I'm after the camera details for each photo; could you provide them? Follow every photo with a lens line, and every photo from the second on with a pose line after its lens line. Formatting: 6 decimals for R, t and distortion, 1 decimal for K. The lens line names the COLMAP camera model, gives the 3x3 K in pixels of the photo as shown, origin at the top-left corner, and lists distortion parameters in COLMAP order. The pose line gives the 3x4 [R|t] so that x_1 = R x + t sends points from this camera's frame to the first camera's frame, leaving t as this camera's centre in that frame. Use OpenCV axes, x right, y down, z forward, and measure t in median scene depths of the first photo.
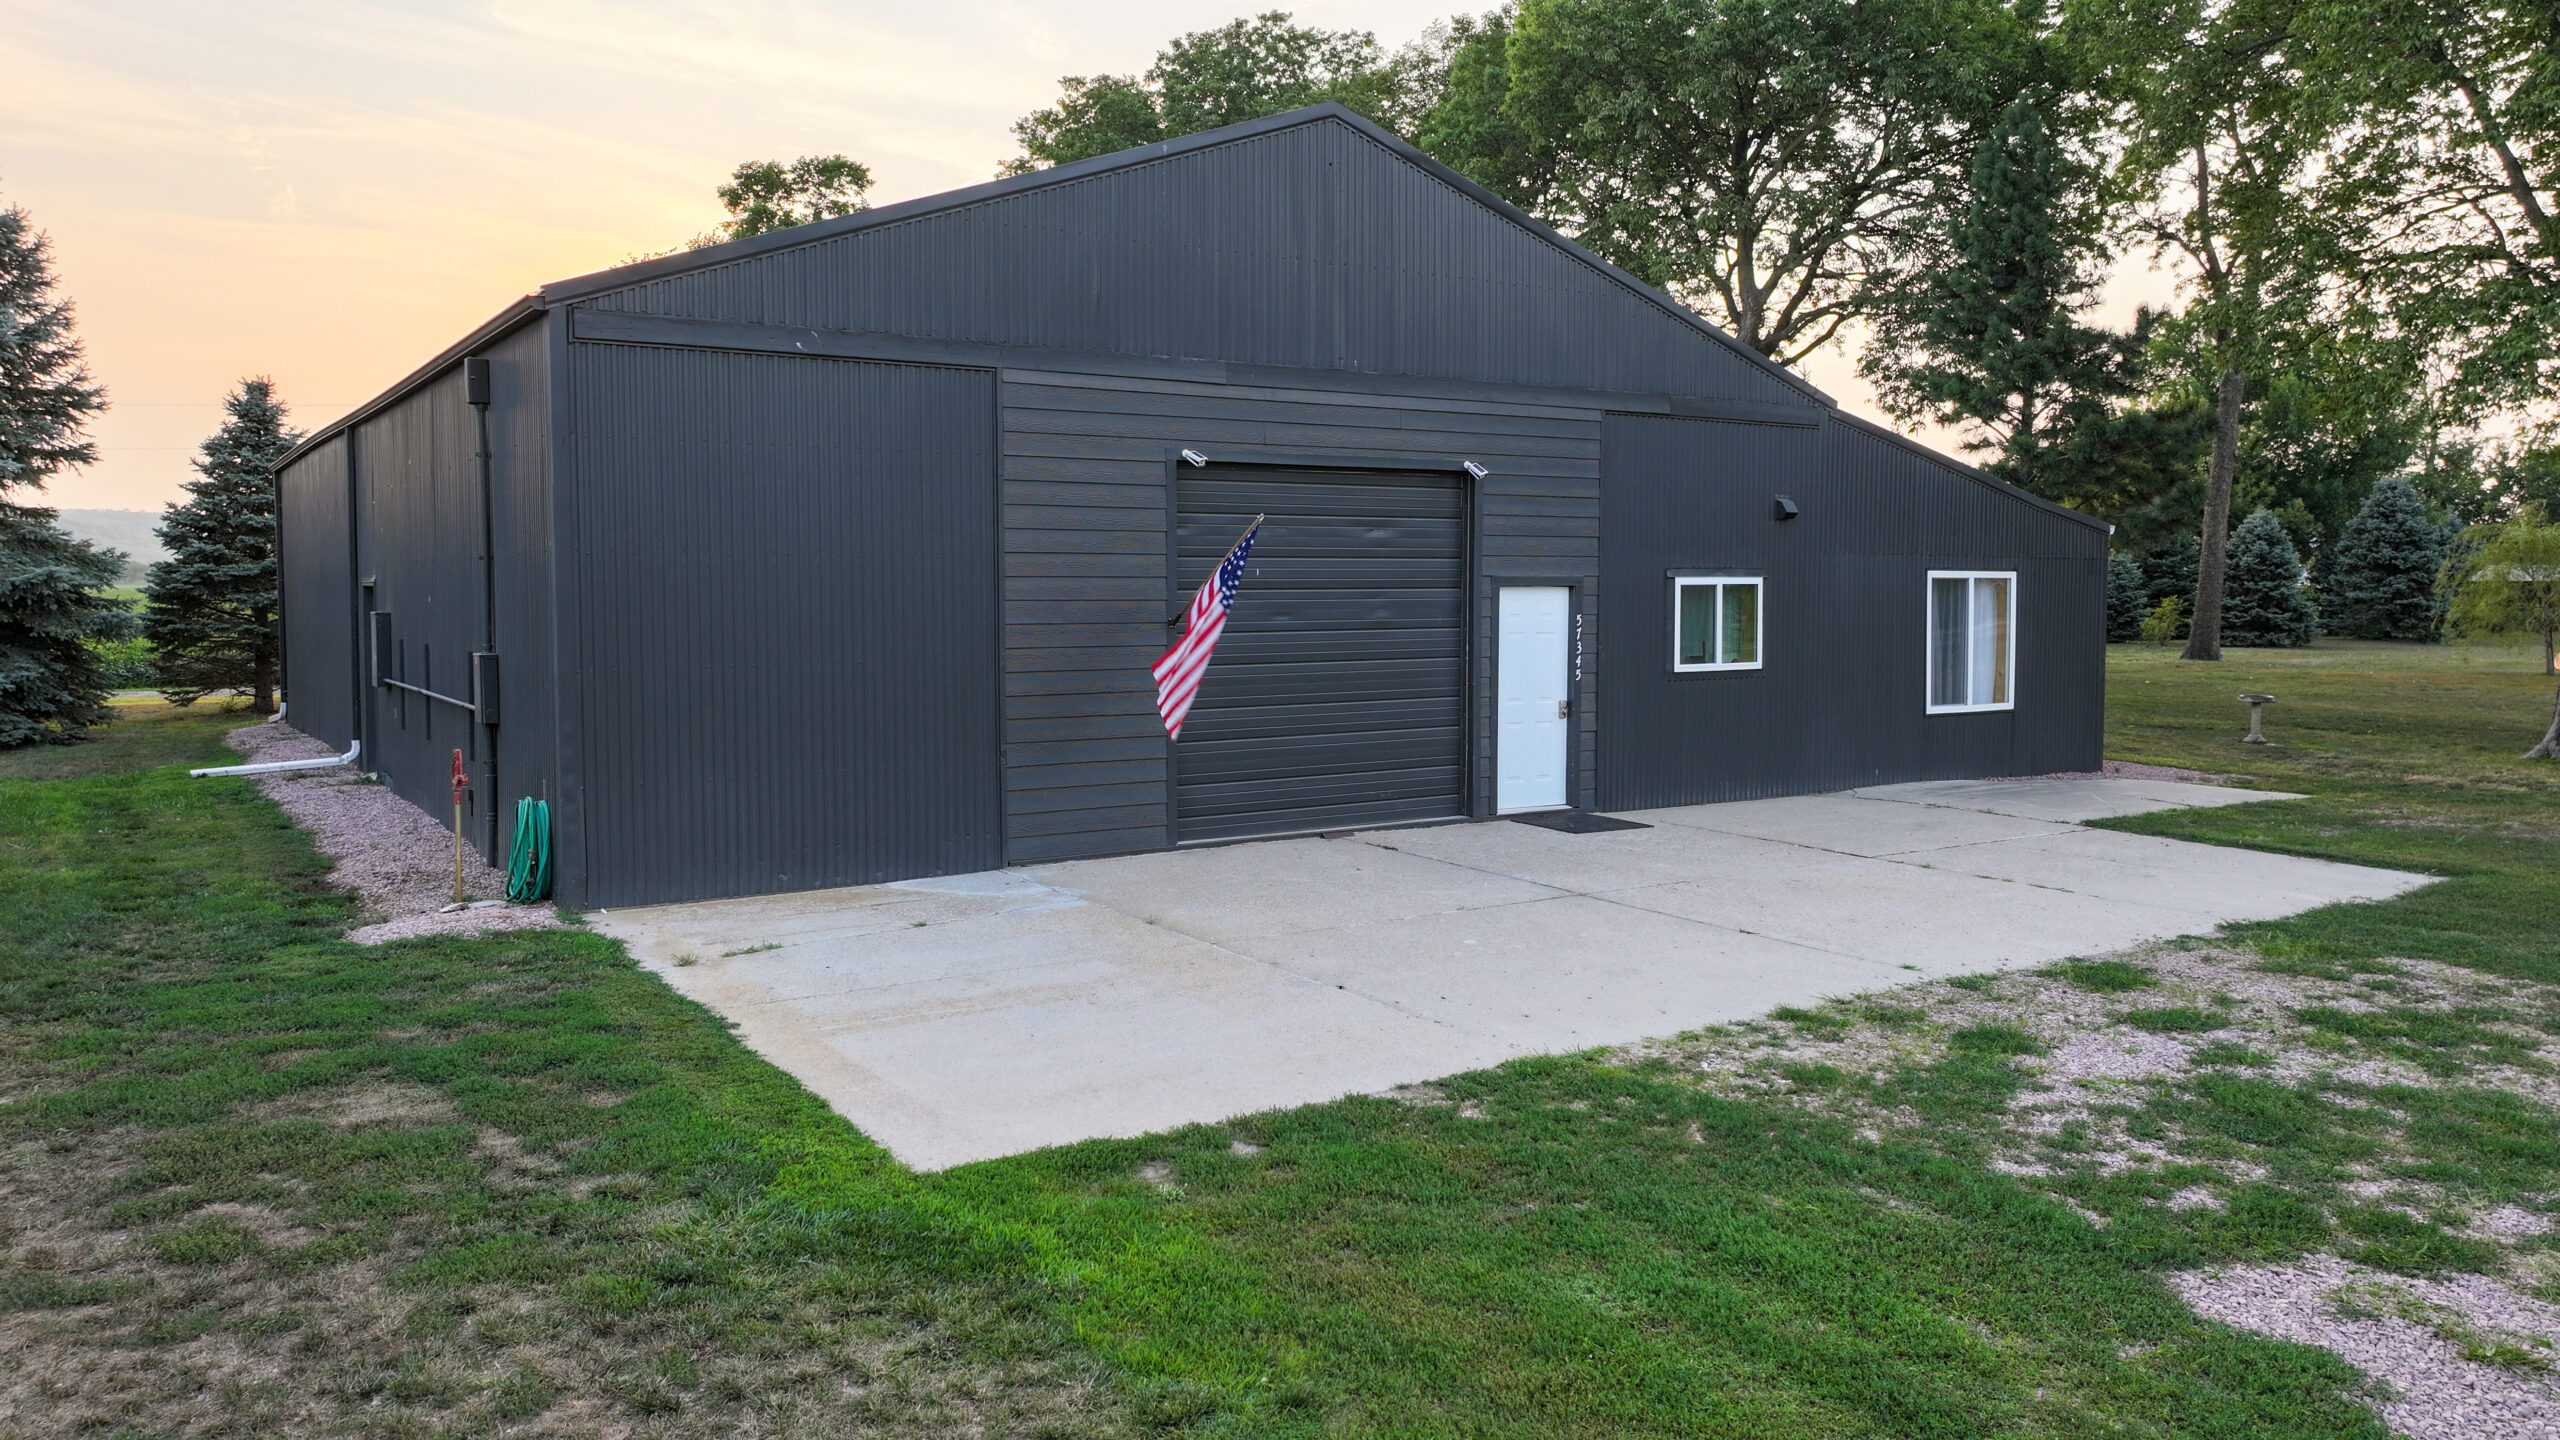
lens RADIAL K [[1889.1, 0, 1284.9], [0, 1889.1, 718.0], [0, 0, 1]] dist [-0.012632, -0.002556]
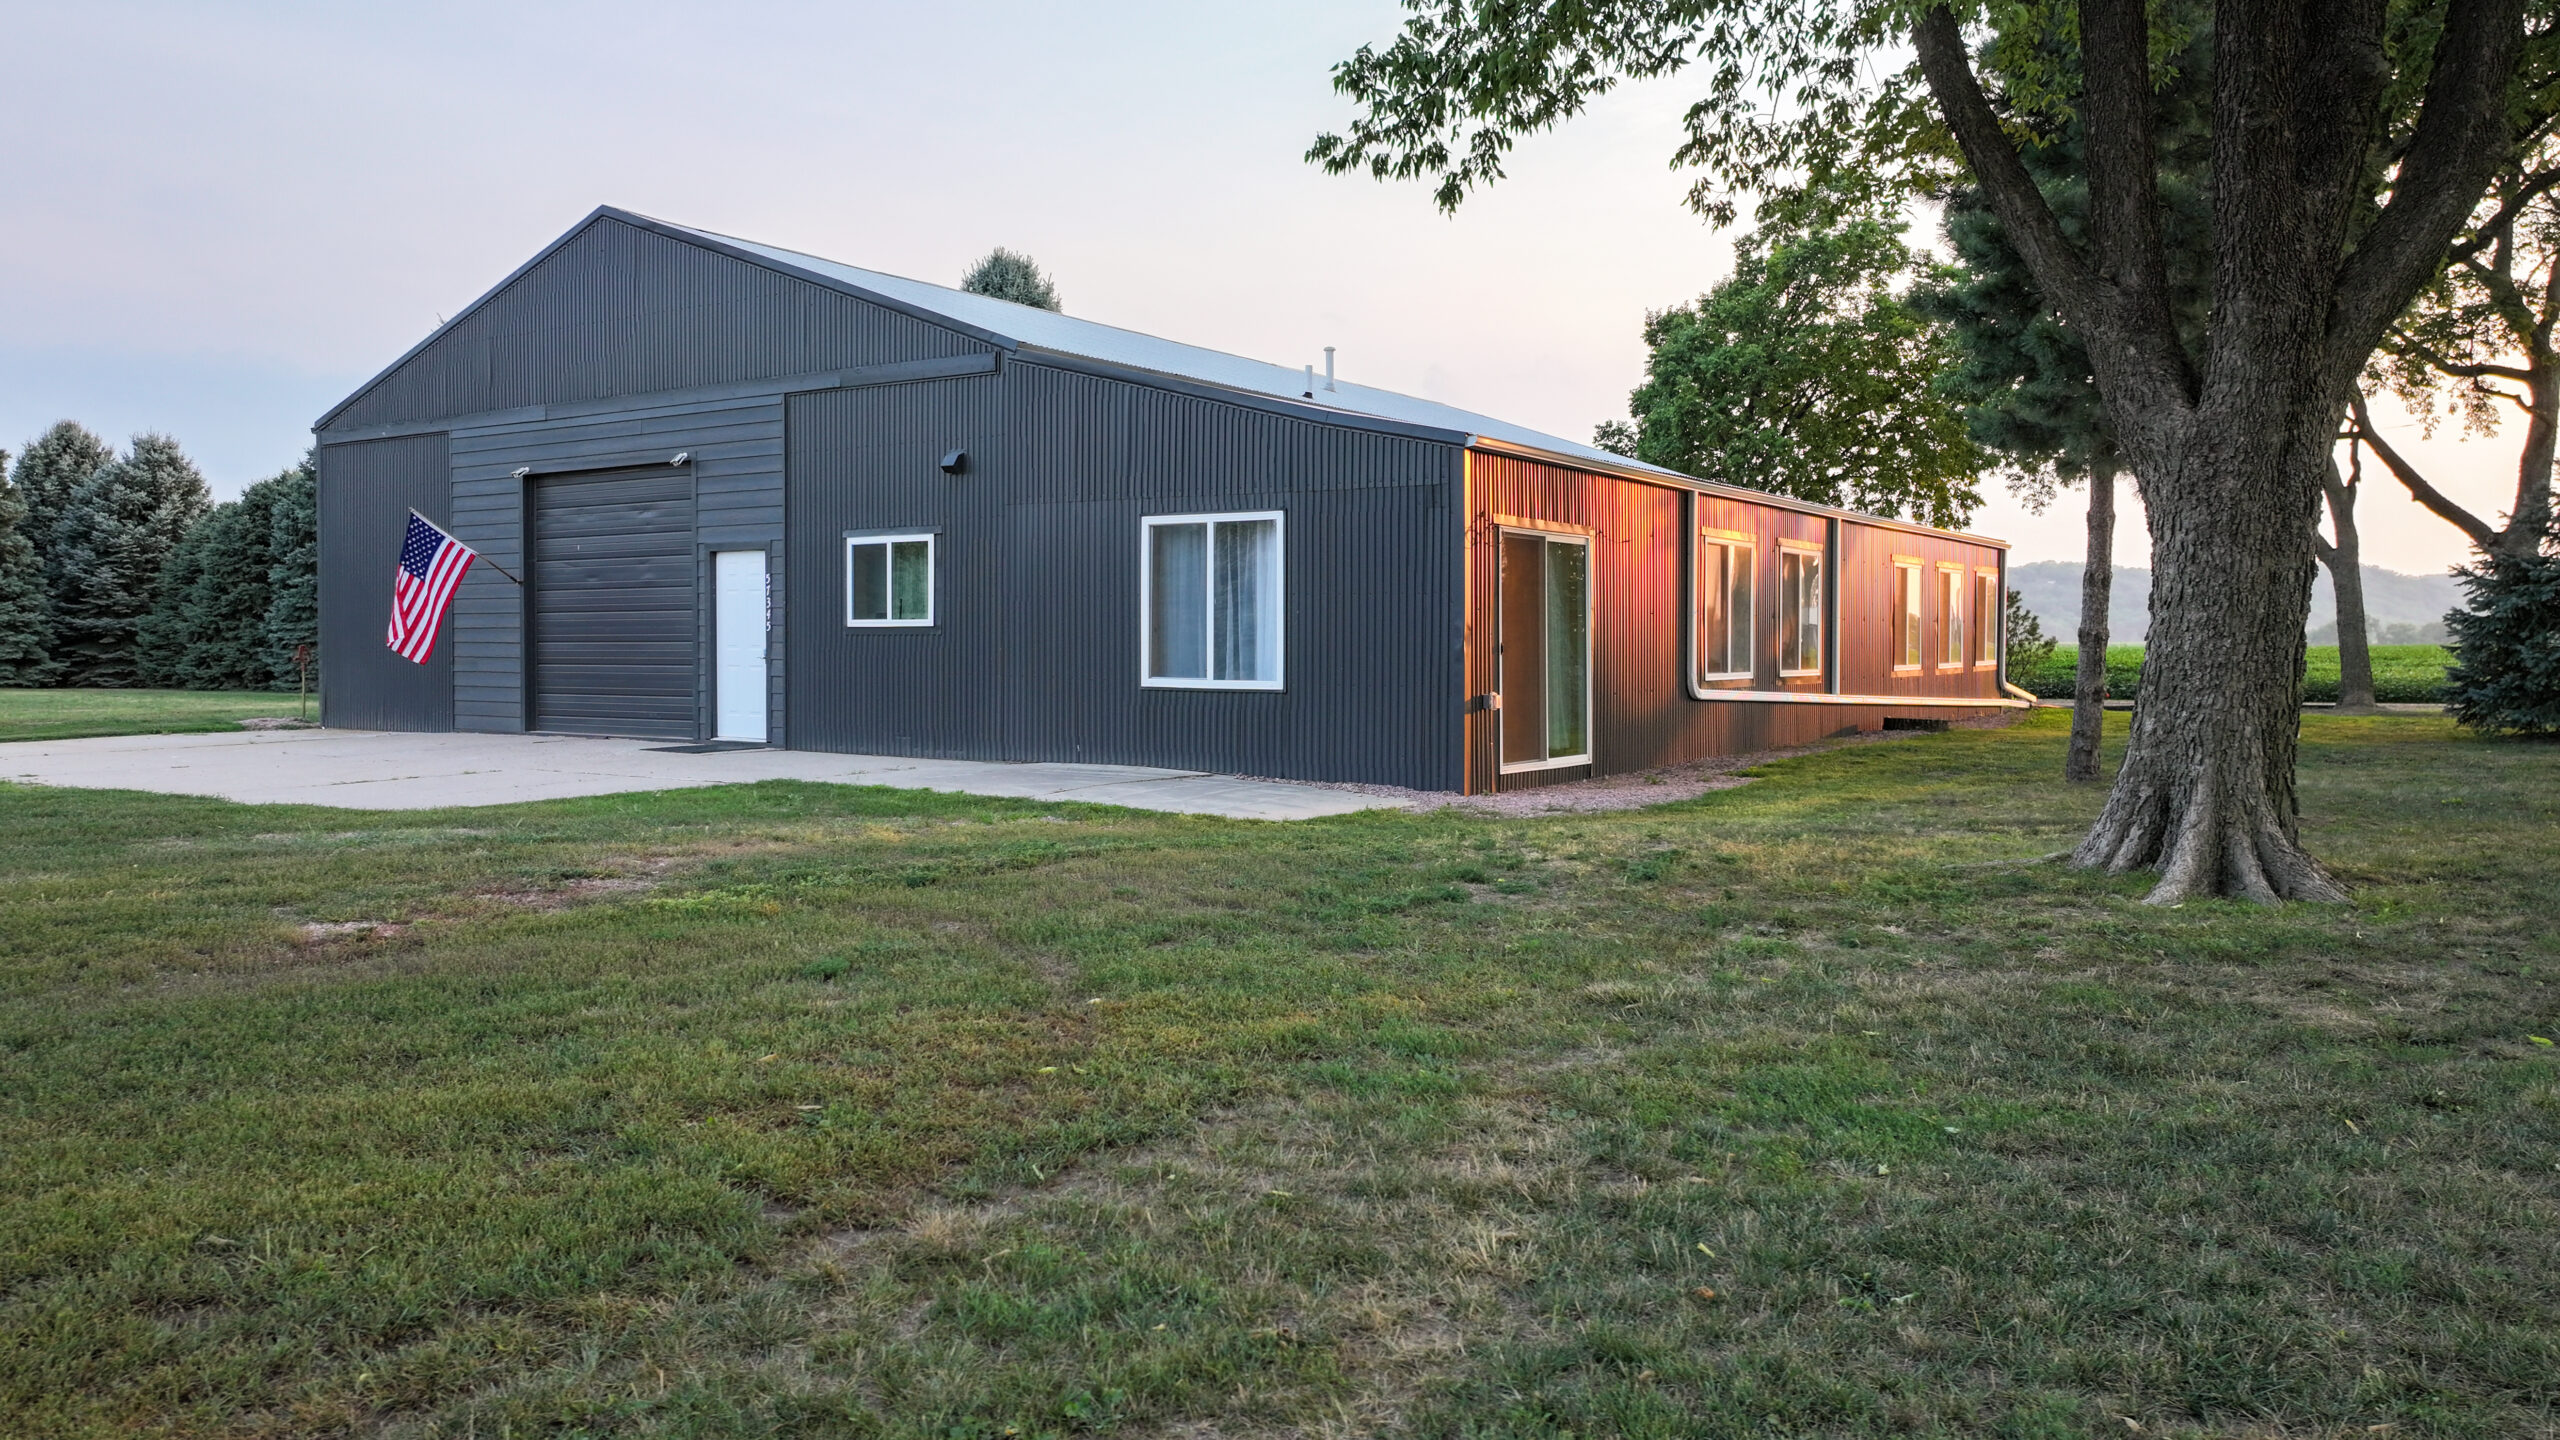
lens RADIAL K [[1889.1, 0, 1270.2], [0, 1889.1, 717.3], [0, 0, 1]] dist [-0.012632, -0.002556]
pose [[0.369747, 0.038262, -0.928344, 1.334078], [-0.065786, 0.997722, 0.014919, -0.004942], [0.926800, 0.055555, 0.371422, 0.859062]]
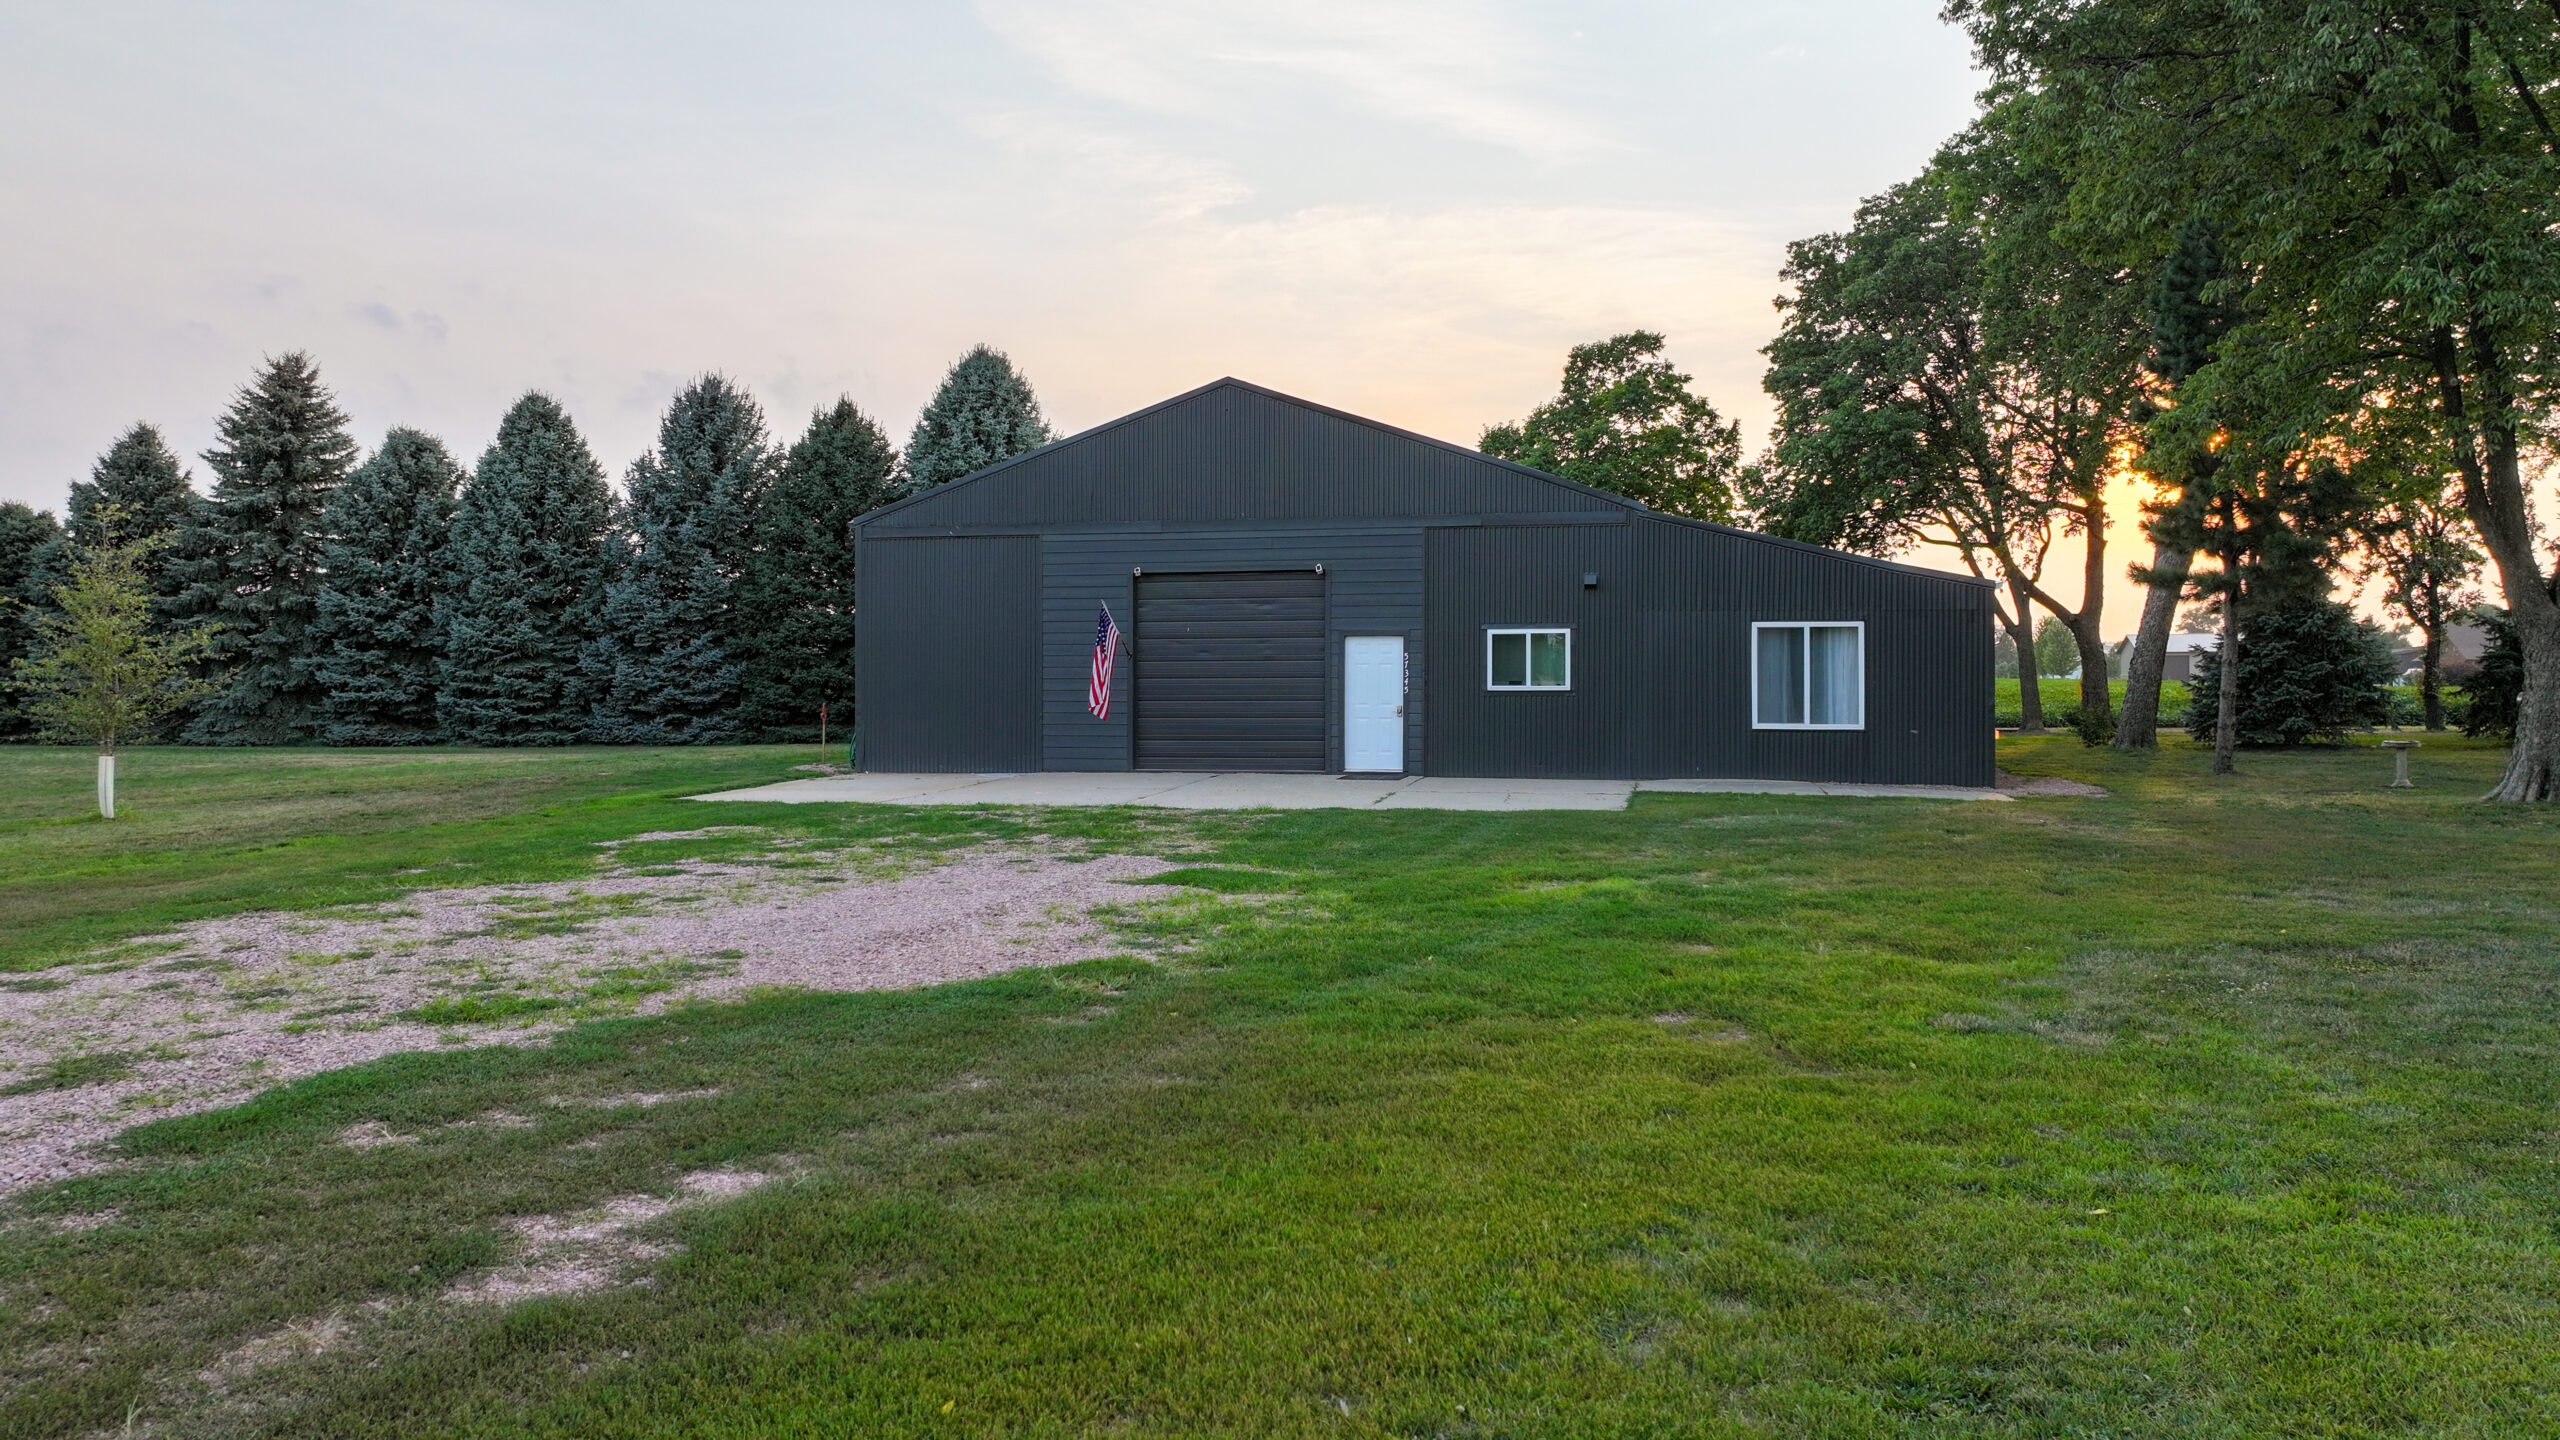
lens RADIAL K [[1889.1, 0, 1290.8], [0, 1889.1, 715.2], [0, 0, 1]] dist [-0.012632, -0.002556]
pose [[0.685895, 0.014183, -0.727563, 1.270674], [-0.048454, 0.998481, -0.026215, 0.046545], [0.726086, 0.053234, 0.685540, -0.187701]]
